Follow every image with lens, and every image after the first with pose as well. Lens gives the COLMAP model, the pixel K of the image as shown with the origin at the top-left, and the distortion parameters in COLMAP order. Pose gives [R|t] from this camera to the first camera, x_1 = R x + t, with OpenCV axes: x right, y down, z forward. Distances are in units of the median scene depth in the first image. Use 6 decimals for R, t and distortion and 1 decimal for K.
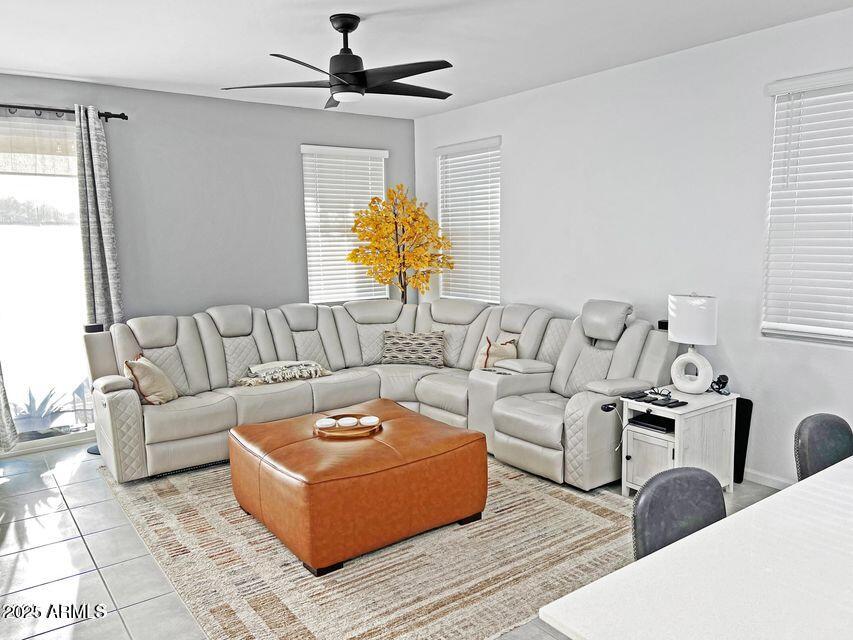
lens RADIAL K [[653.1, 0, 428.9], [0, 653.1, 312.7], [0, 0, 1]] dist [0.033240, -0.033941]
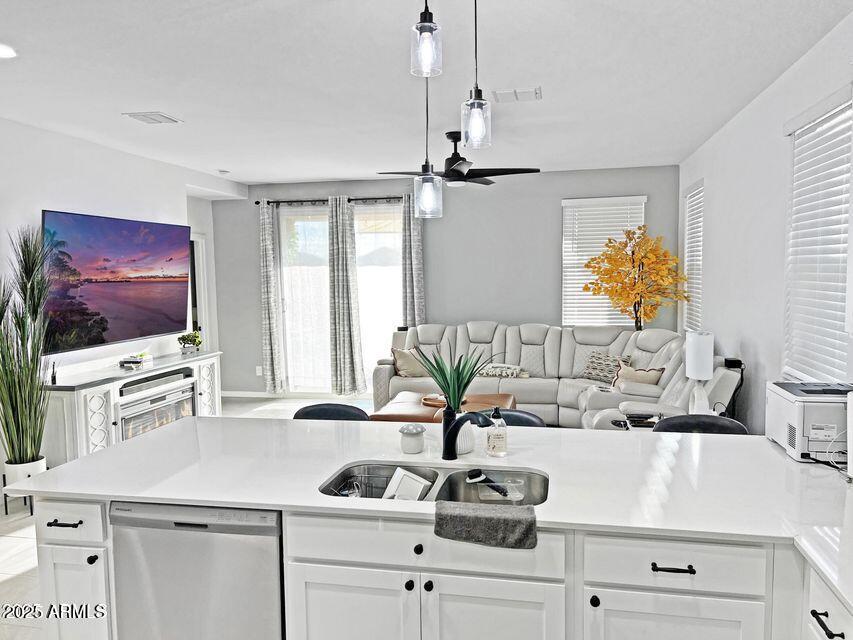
lens RADIAL K [[653.1, 0, 424.6], [0, 653.1, 325.5], [0, 0, 1]] dist [0.033240, -0.033941]
pose [[0.650375, 0.065880, -0.756751, 0.724004], [-0.083430, 0.996400, 0.015040, -0.013012], [0.755018, 0.053354, 0.653530, -0.018513]]
